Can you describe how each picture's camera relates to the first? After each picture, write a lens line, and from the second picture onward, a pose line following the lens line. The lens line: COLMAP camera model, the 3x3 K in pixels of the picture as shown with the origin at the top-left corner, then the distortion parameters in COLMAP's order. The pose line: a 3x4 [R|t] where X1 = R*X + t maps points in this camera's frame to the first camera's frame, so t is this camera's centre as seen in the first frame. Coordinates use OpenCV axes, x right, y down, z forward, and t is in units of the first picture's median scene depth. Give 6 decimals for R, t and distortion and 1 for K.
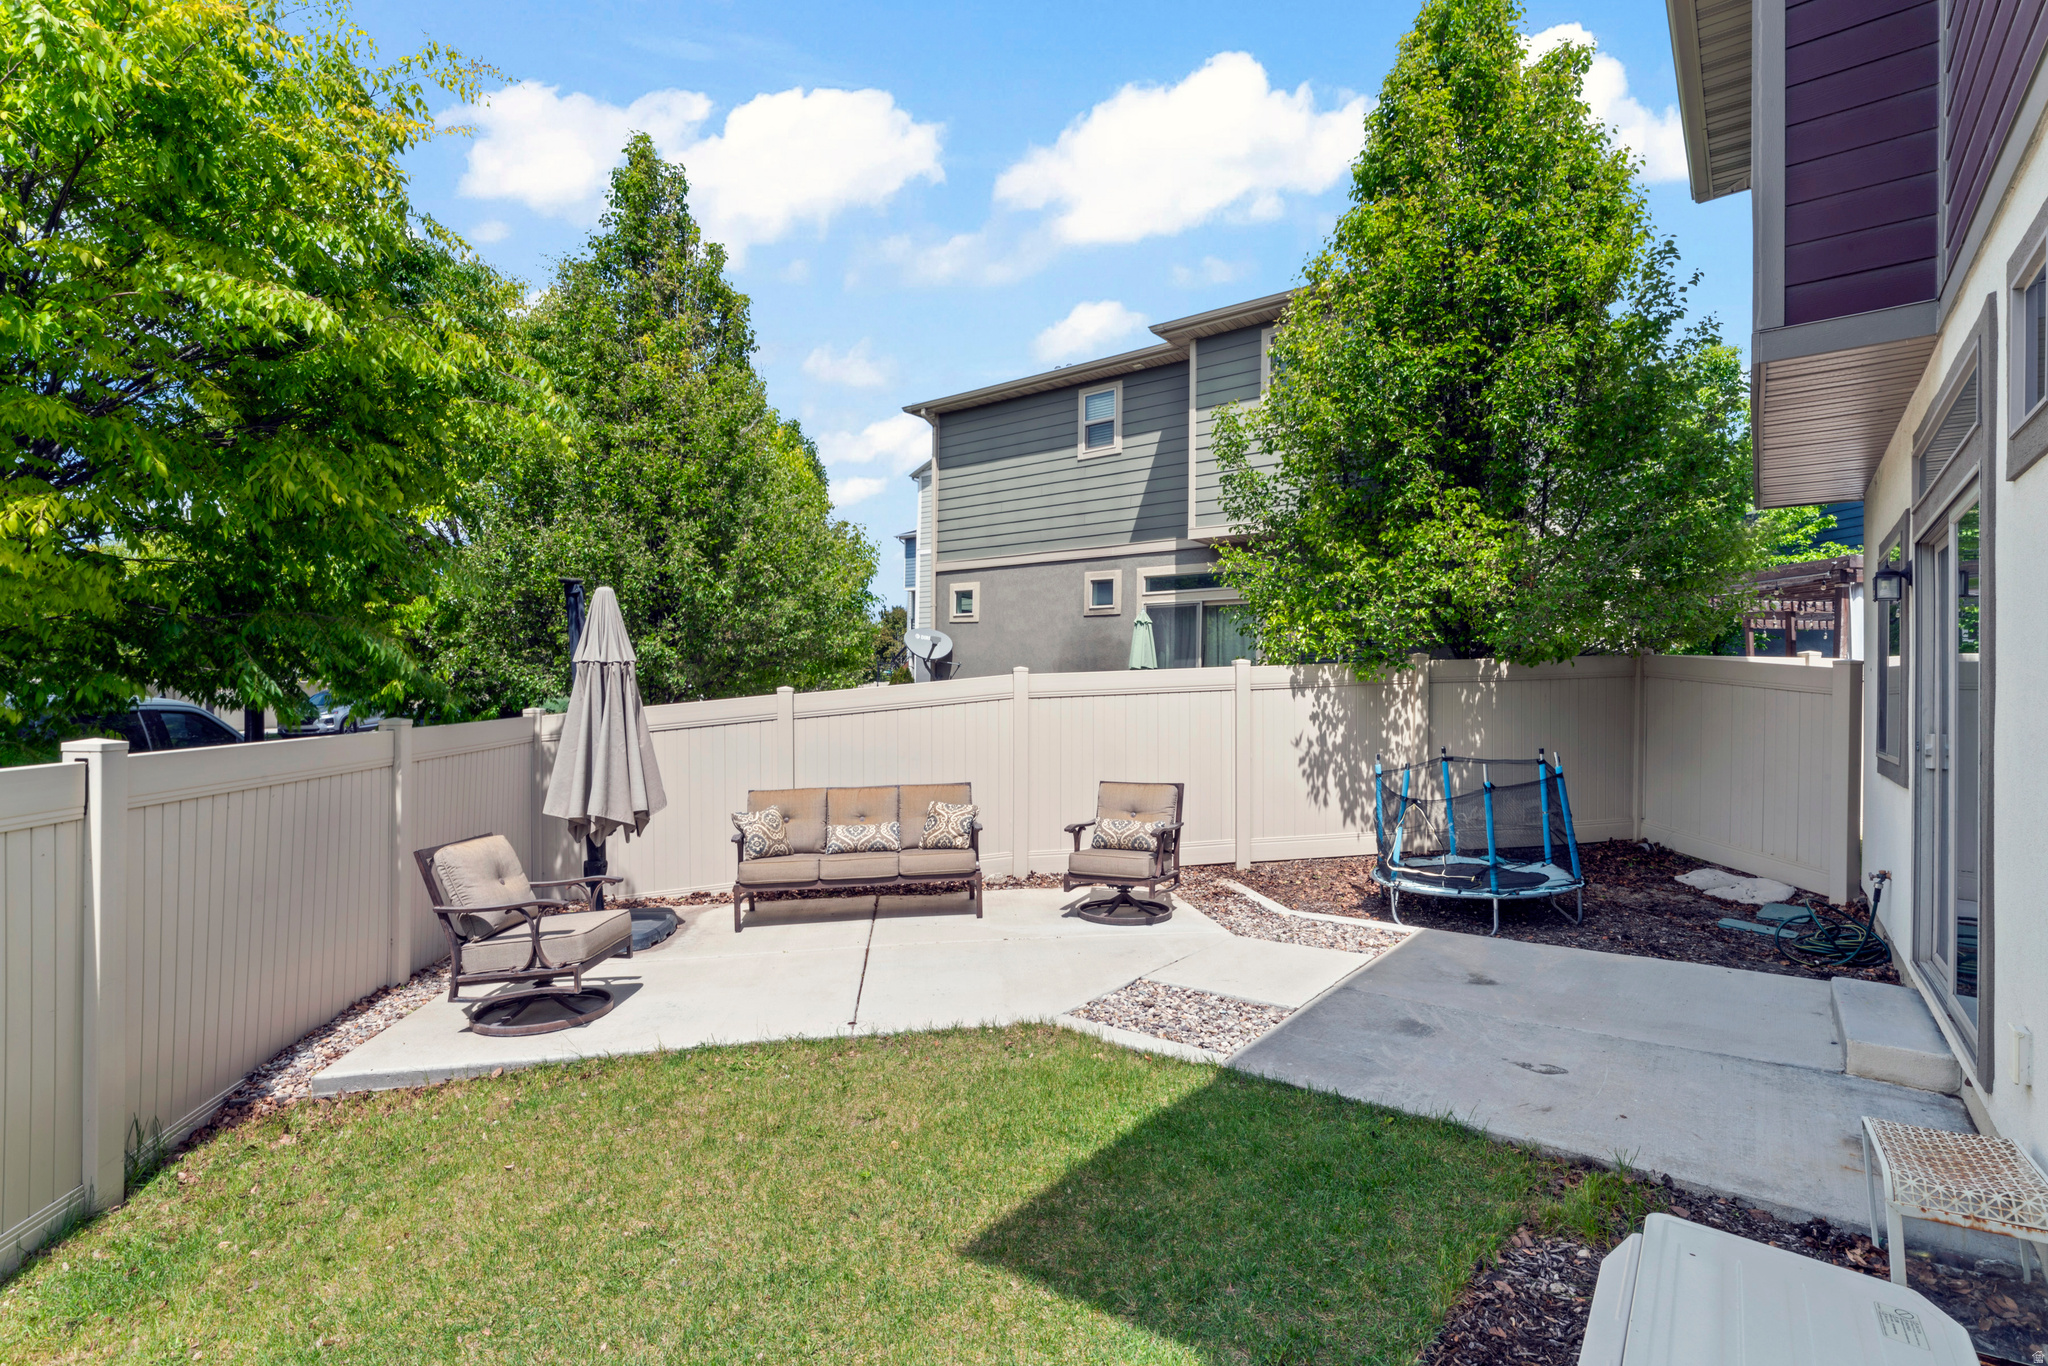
lens RADIAL K [[963.5, 0, 989.2], [0, 963.5, 693.4], [0, 0, 1]] dist [-0.033478, 0.000009]
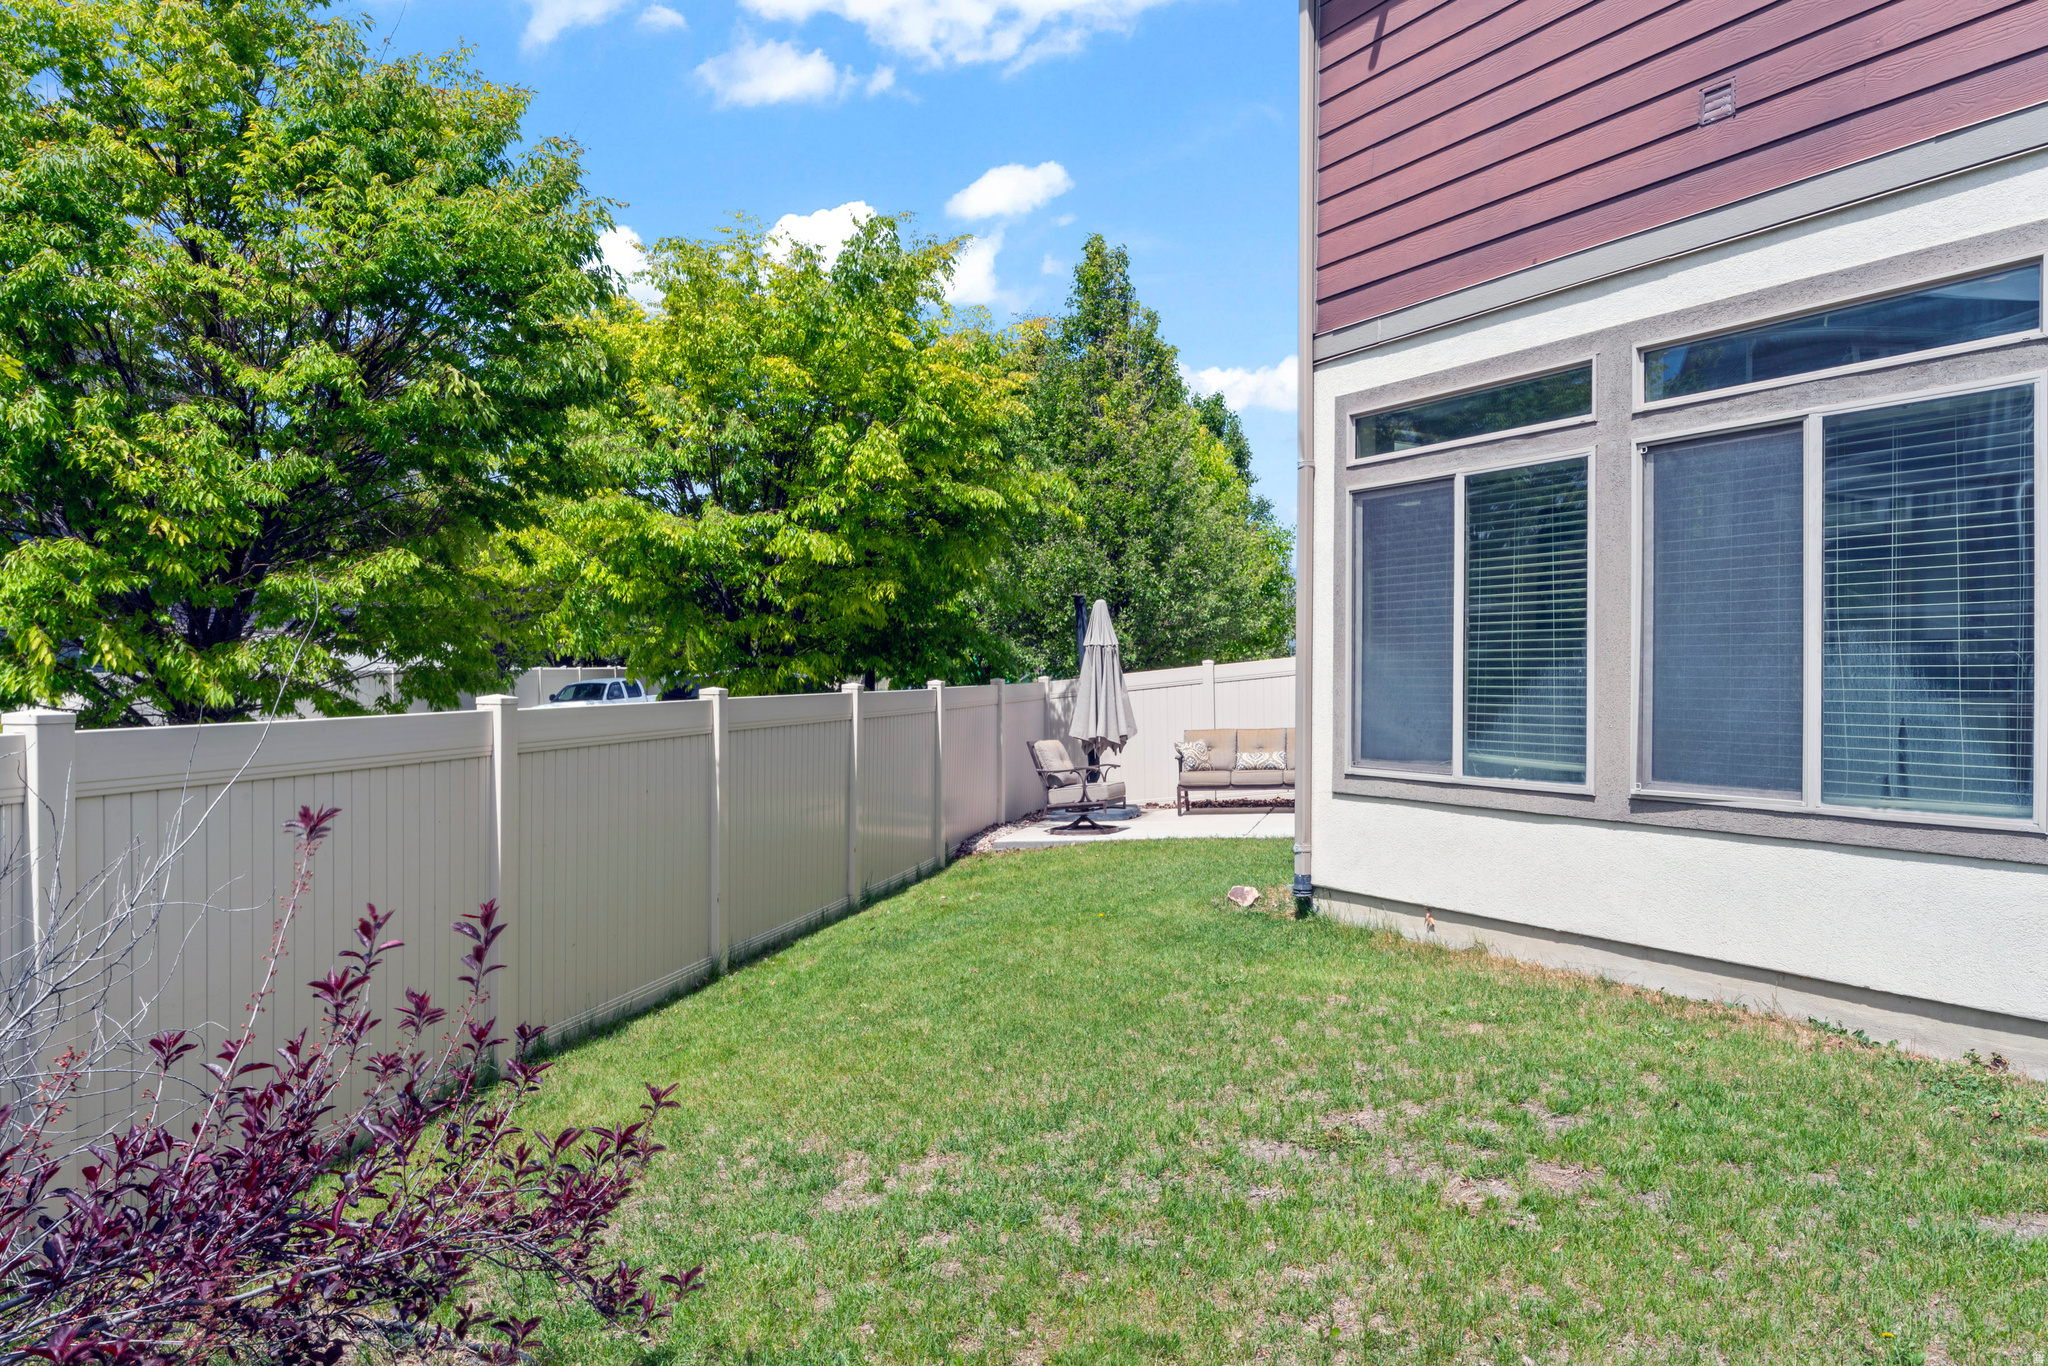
lens RADIAL K [[1317.8, 0, 1024.8], [0, 1317.8, 671.8], [0, 0, 1]] dist [0.000117, 0.001432]
pose [[0.939013, -0.005458, -0.343840, 0.175395], [0.005788, 0.999983, -0.000067, 0.007248], [0.343834, -0.001928, 0.939028, -0.799754]]
